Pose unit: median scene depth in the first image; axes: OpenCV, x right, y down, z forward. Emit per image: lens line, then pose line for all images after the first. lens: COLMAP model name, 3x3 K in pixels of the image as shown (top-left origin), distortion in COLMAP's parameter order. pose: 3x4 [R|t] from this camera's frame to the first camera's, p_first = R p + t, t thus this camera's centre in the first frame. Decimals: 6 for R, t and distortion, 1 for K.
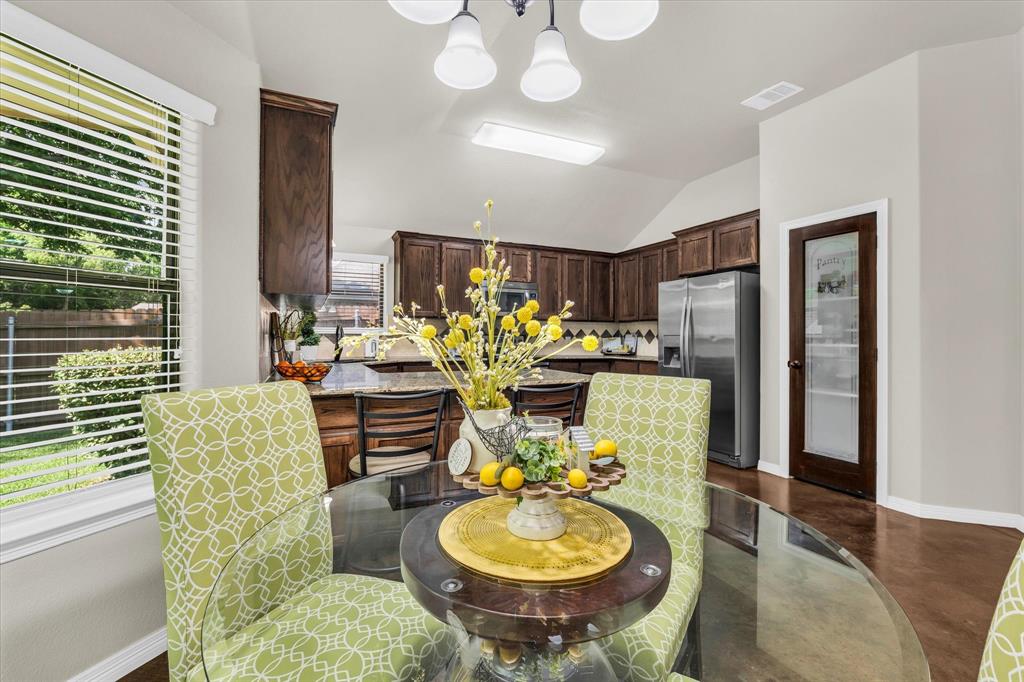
lens RADIAL K [[447.1, 0, 511.2], [0, 447.1, 332.8], [0, 0, 1]] dist [-0.000152, -0.000150]
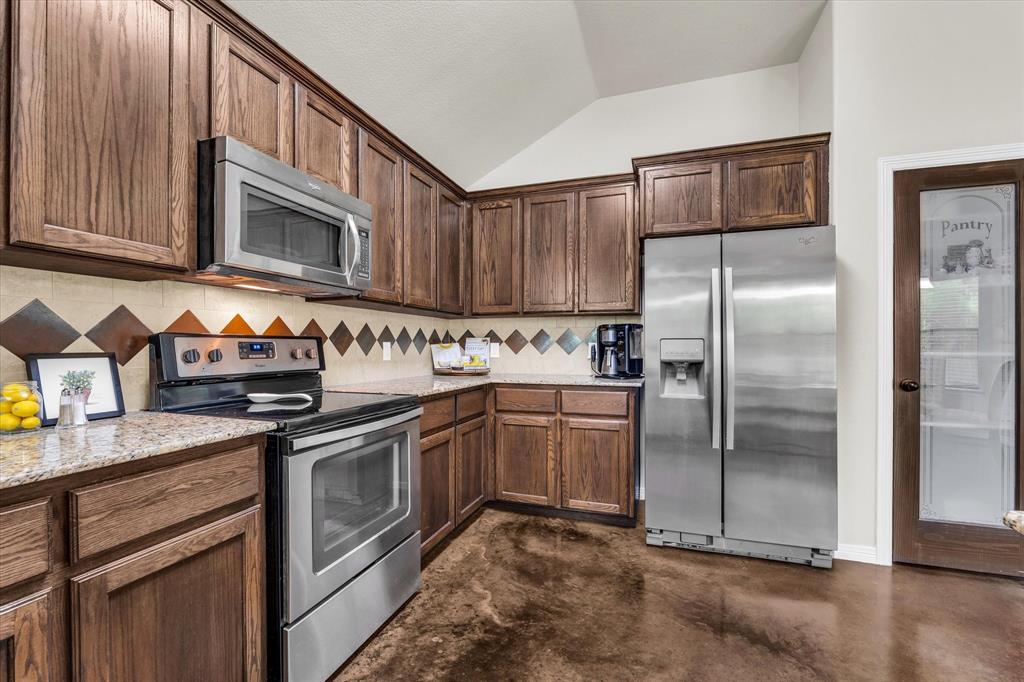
lens RADIAL K [[434.0, 0, 512.3], [0, 434.0, 345.8], [0, 0, 1]] dist [-0.001693, -0.000140]
pose [[0.696096, -0.006207, 0.717922, -0.127060], [-0.004539, 0.999905, 0.013046, 0.007126], [-0.717934, -0.012340, 0.696001, 0.633561]]
